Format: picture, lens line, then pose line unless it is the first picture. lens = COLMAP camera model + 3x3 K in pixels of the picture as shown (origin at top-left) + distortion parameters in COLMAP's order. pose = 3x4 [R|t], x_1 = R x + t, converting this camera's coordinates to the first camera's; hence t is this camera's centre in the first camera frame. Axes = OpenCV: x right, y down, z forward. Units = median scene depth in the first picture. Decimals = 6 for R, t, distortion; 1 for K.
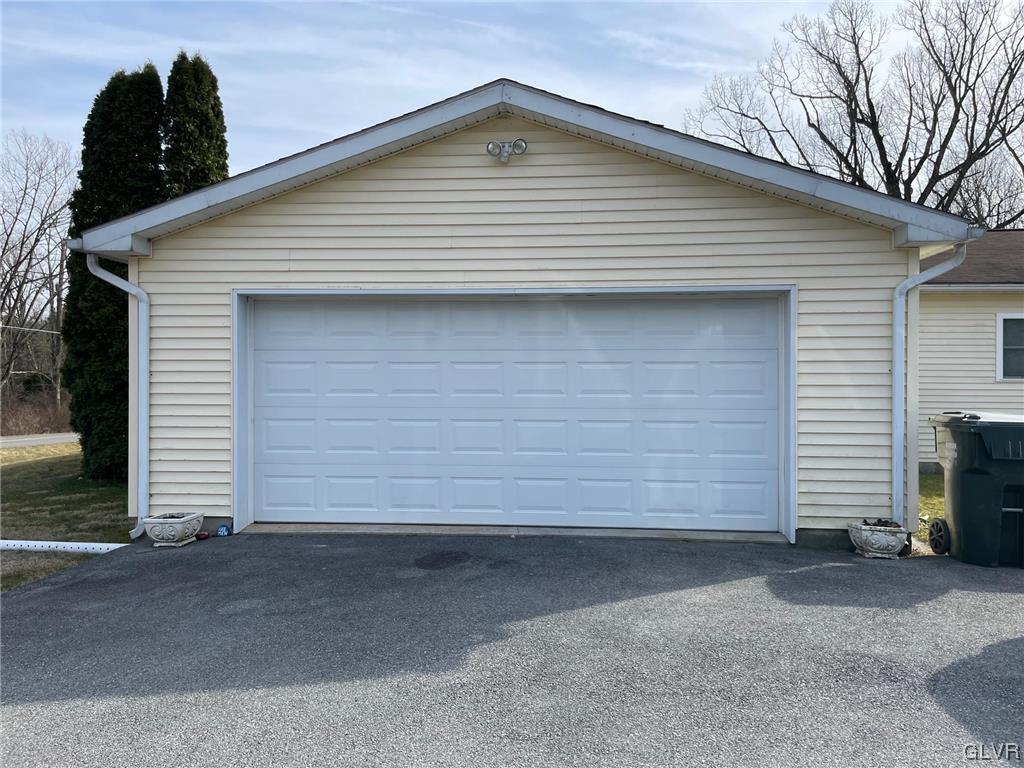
lens RADIAL K [[782.2, 0, 512.0], [0, 782.2, 384.0], [0, 0, 1]] dist [0.089252, -0.111143]
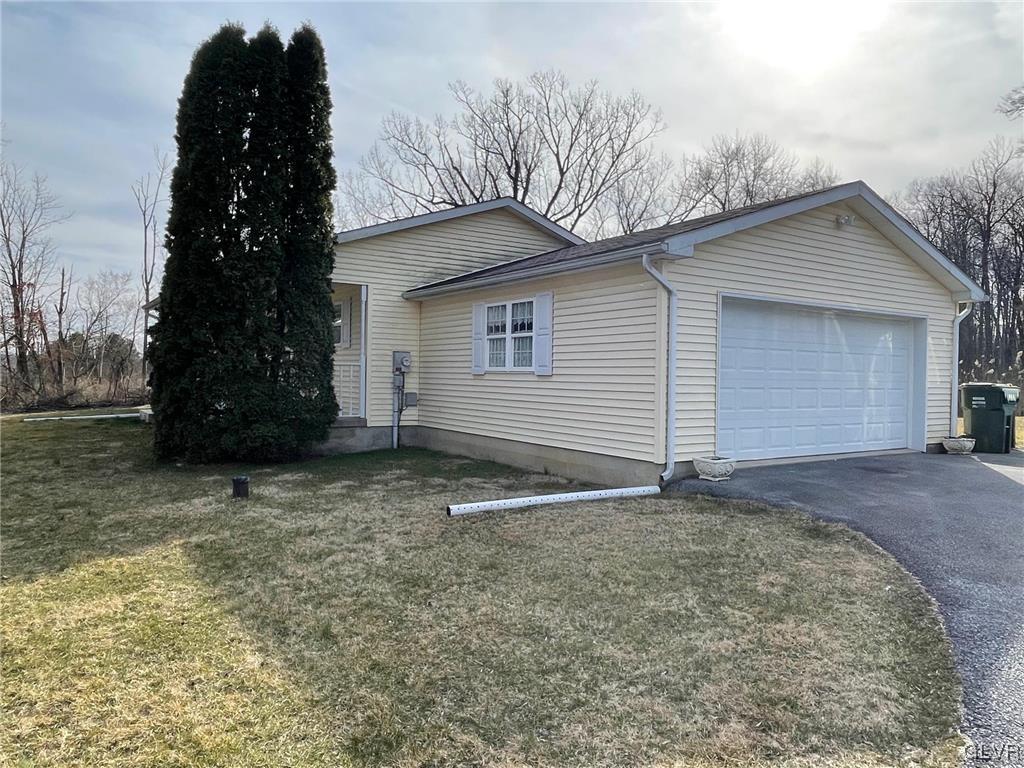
lens RADIAL K [[728.2, 0, 512.0], [0, 728.2, 384.0], [0, 0, 1]] dist [-0.024572, -0.001712]
pose [[0.797023, 0.005712, 0.603921, -1.355650], [-0.009827, 0.999946, 0.003512, 0.038125], [-0.603869, -0.008733, 0.797036, 0.208916]]
